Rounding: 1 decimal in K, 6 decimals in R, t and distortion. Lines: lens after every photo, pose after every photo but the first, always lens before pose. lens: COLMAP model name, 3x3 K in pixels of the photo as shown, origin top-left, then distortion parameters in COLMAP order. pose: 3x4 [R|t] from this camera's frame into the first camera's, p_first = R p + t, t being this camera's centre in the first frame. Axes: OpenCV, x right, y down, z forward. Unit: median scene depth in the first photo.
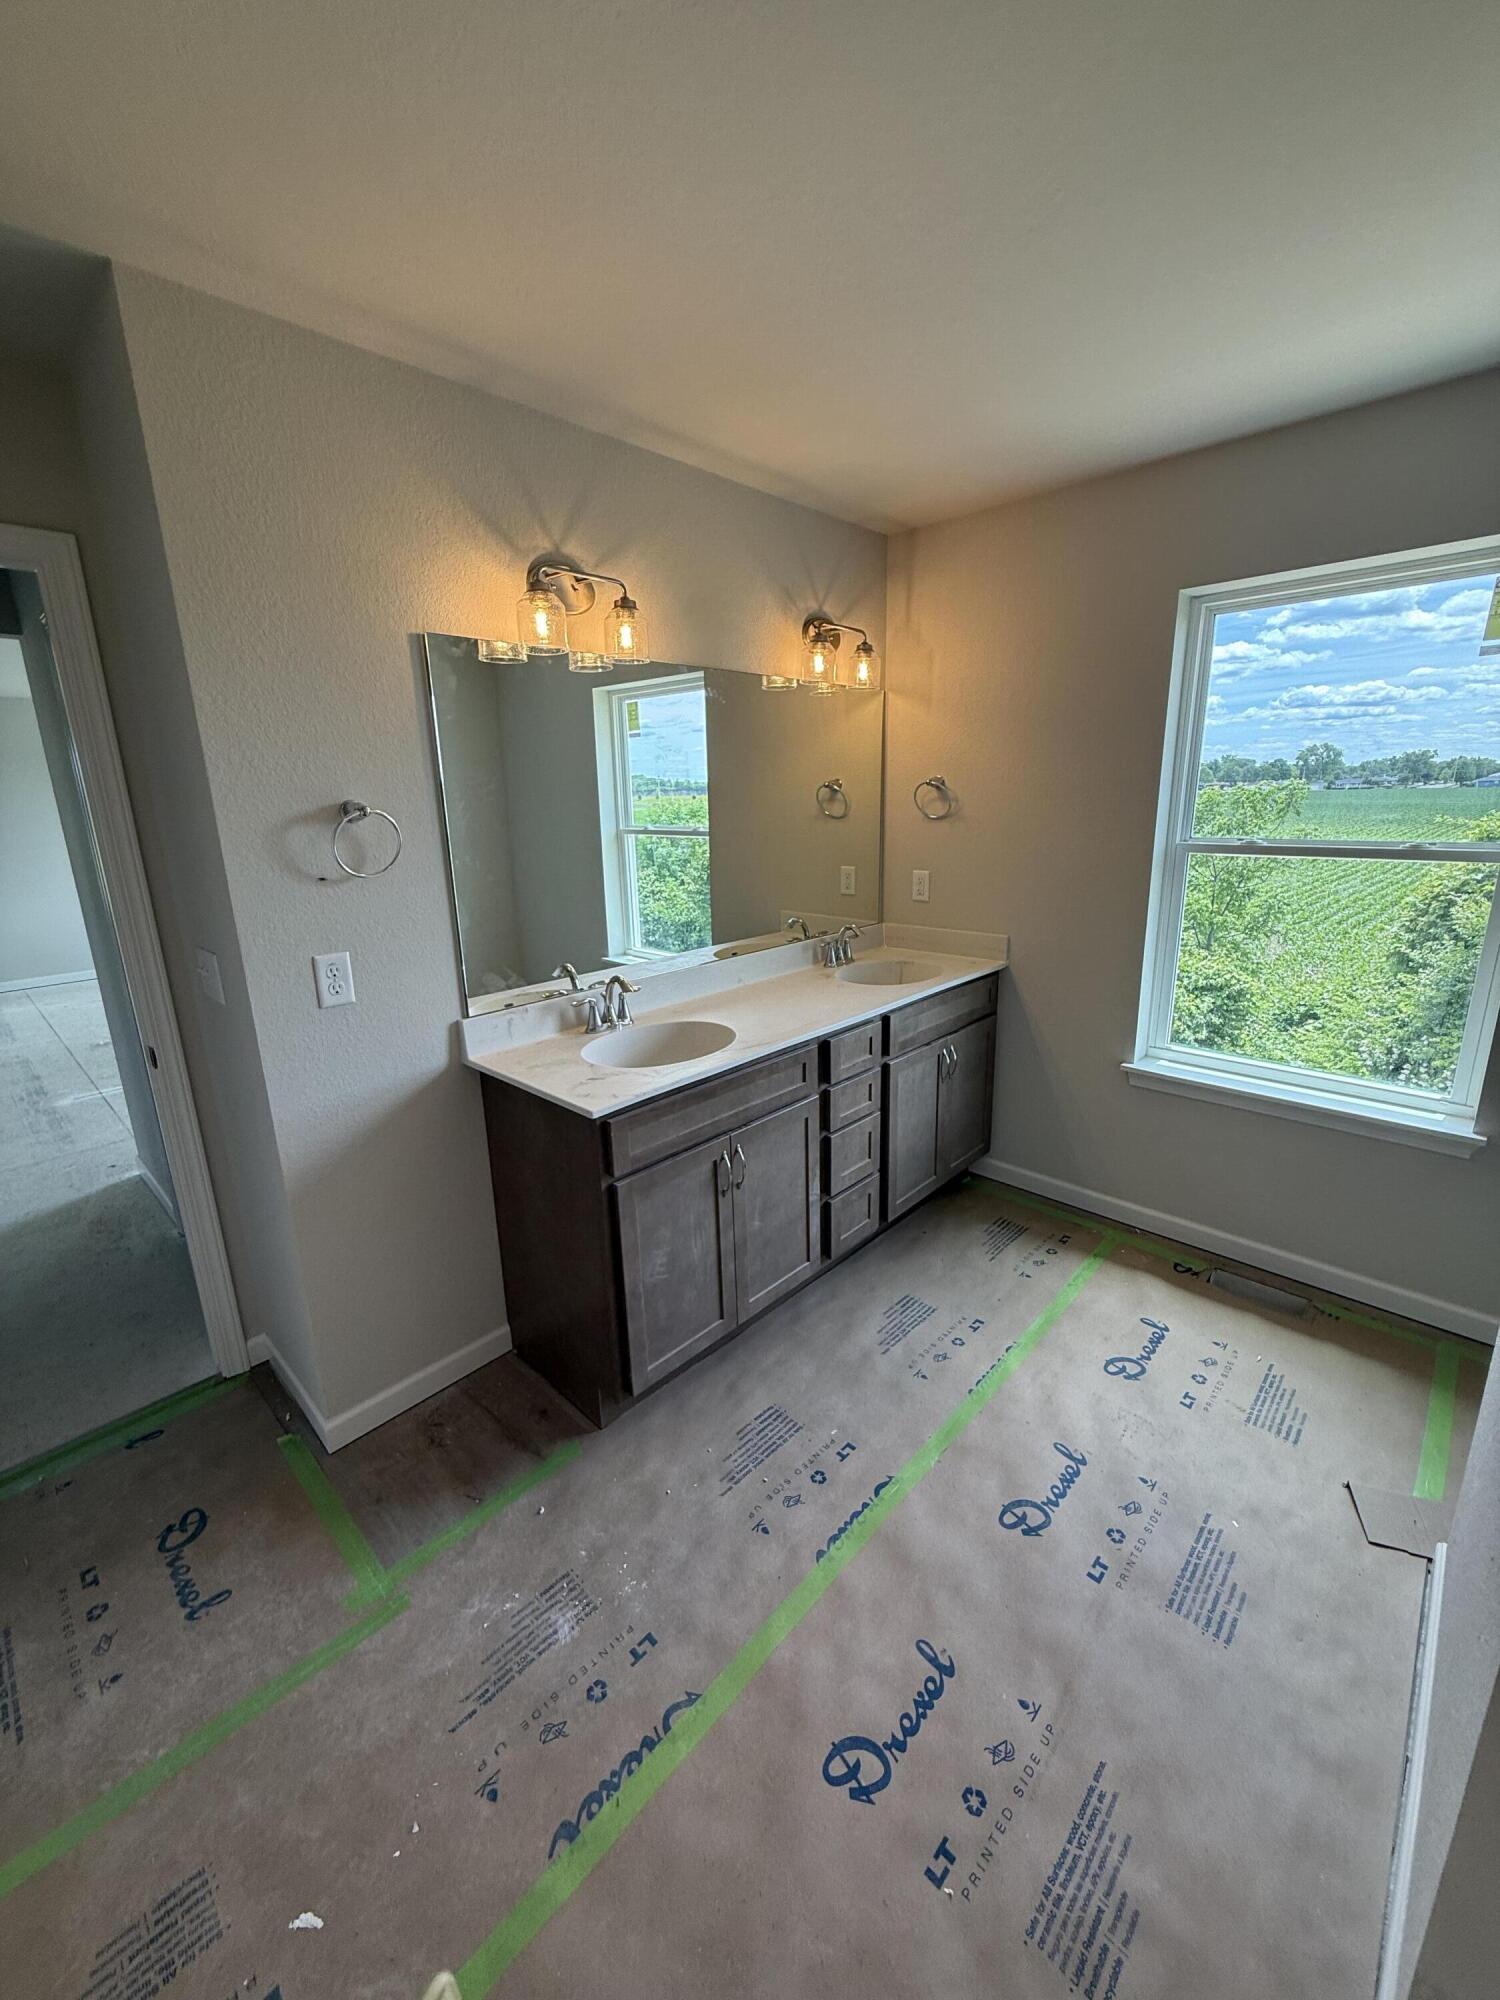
lens RADIAL K [[797.9, 0, 749.0], [0, 797.9, 994.0], [0, 0, 1]] dist [-0.001885, 0.000904]
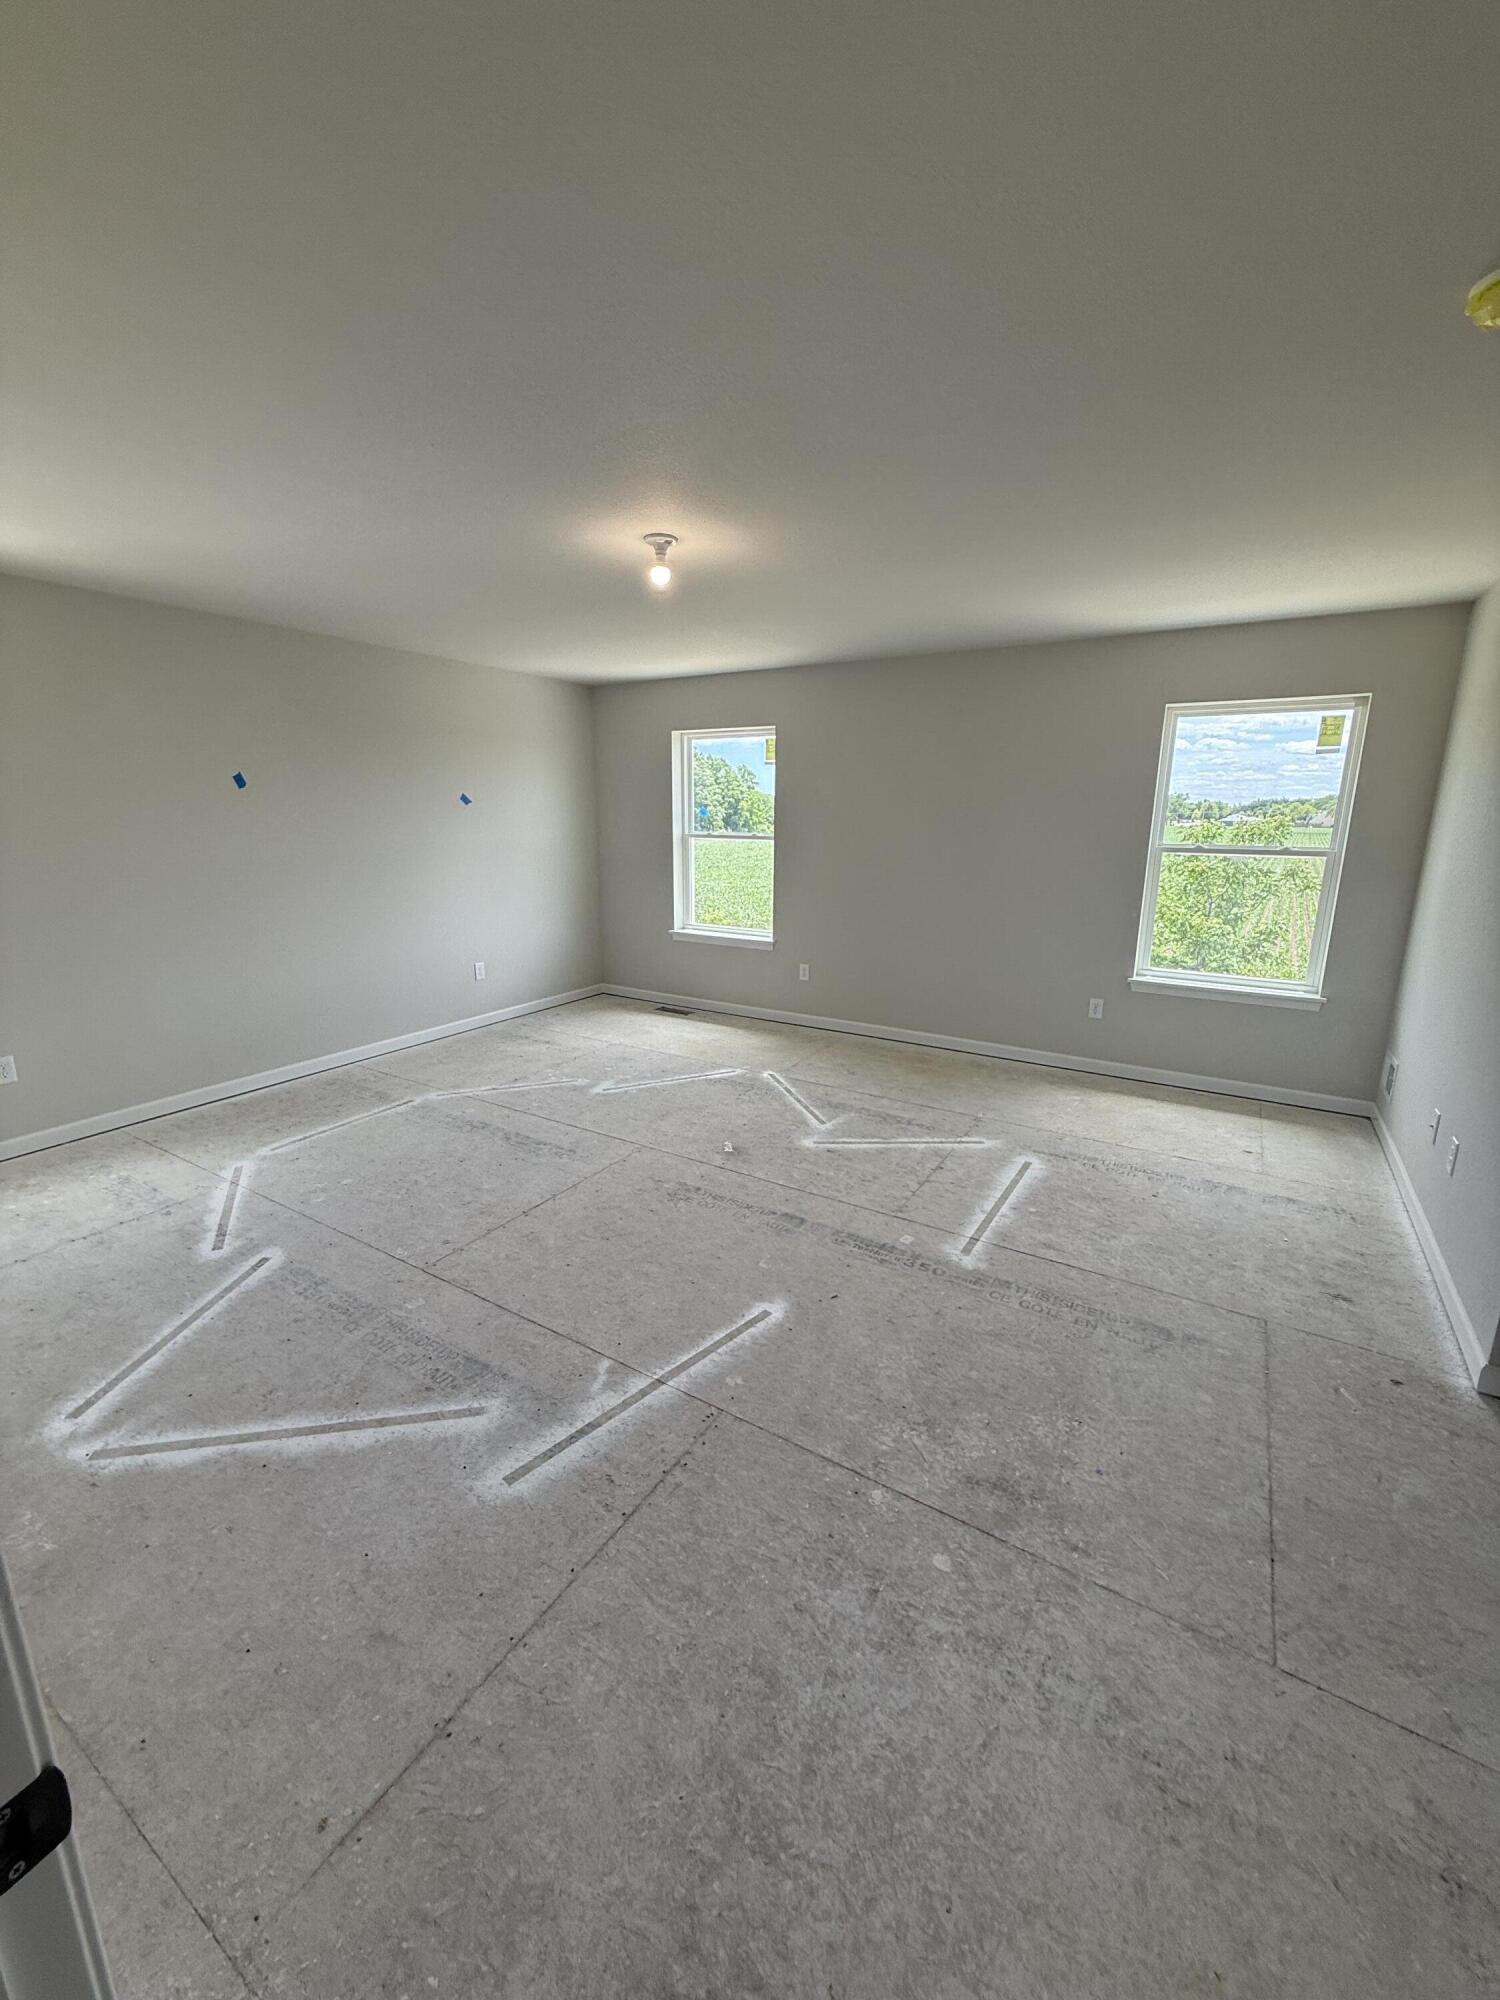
lens RADIAL K [[797.9, 0, 749.0], [0, 797.9, 994.0], [0, 0, 1]] dist [-0.001885, 0.000904]
pose [[0.979197, -0.019885, 0.201935, -0.477248], [0.025716, 0.999323, -0.026297, 0.106204], [-0.201275, 0.030943, 0.979046, -0.352788]]
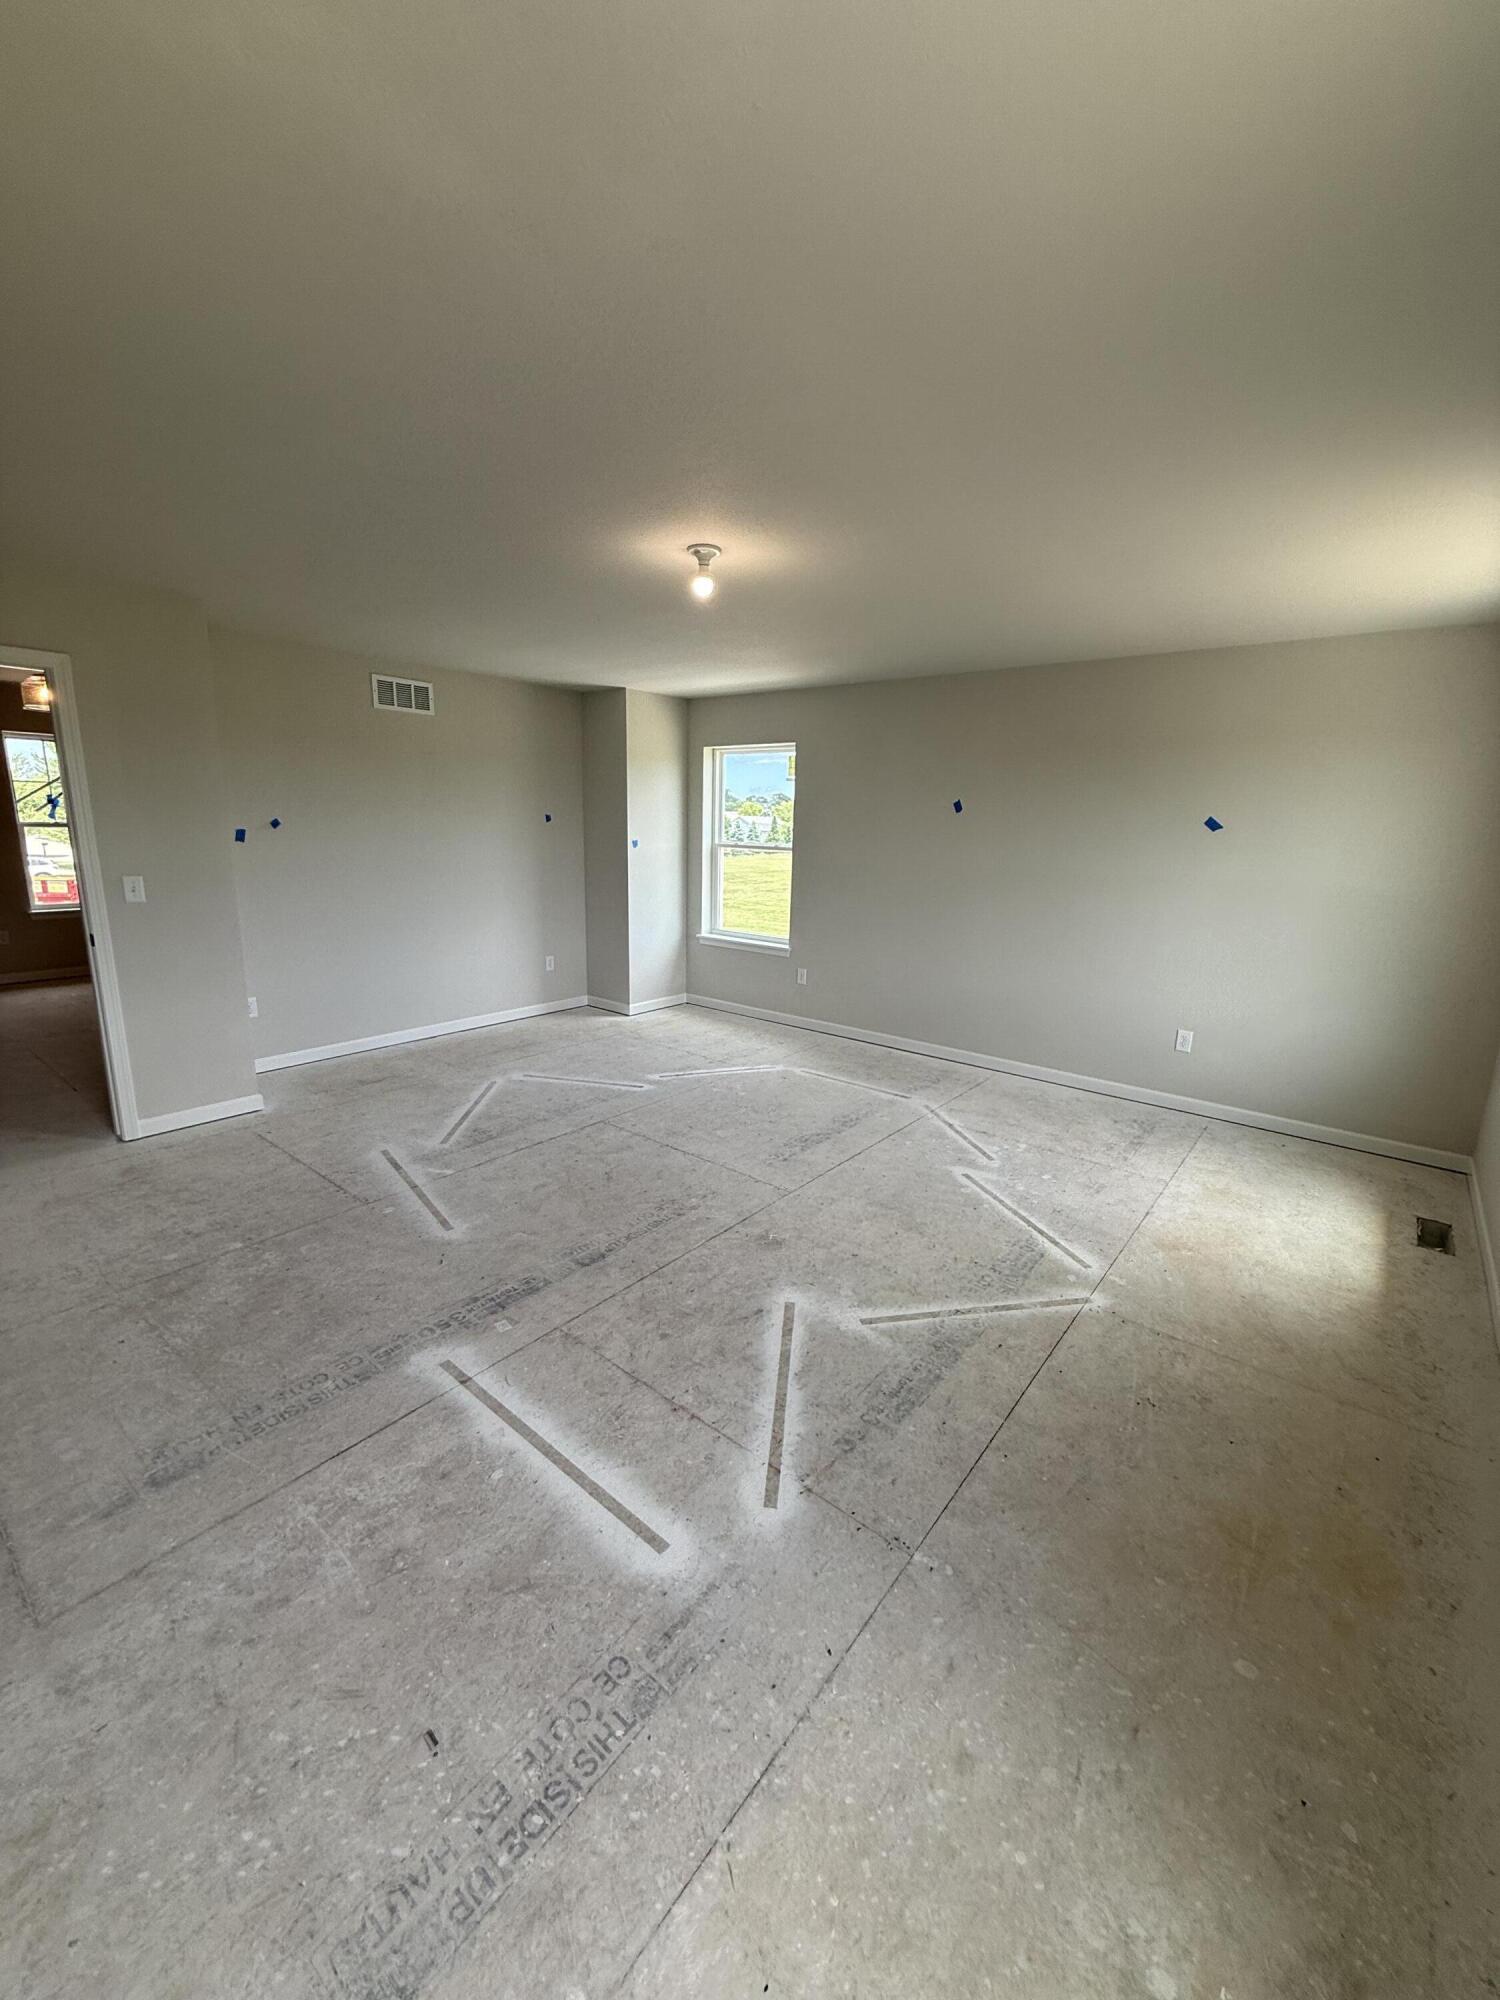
lens RADIAL K [[797.9, 0, 749.0], [0, 797.9, 994.0], [0, 0, 1]] dist [-0.001885, 0.000904]
pose [[0.073179, 0.233246, -0.969660, 6.741593], [-0.279310, 0.938152, 0.204588, -1.699821], [0.957408, 0.255864, 0.133801, 5.949403]]
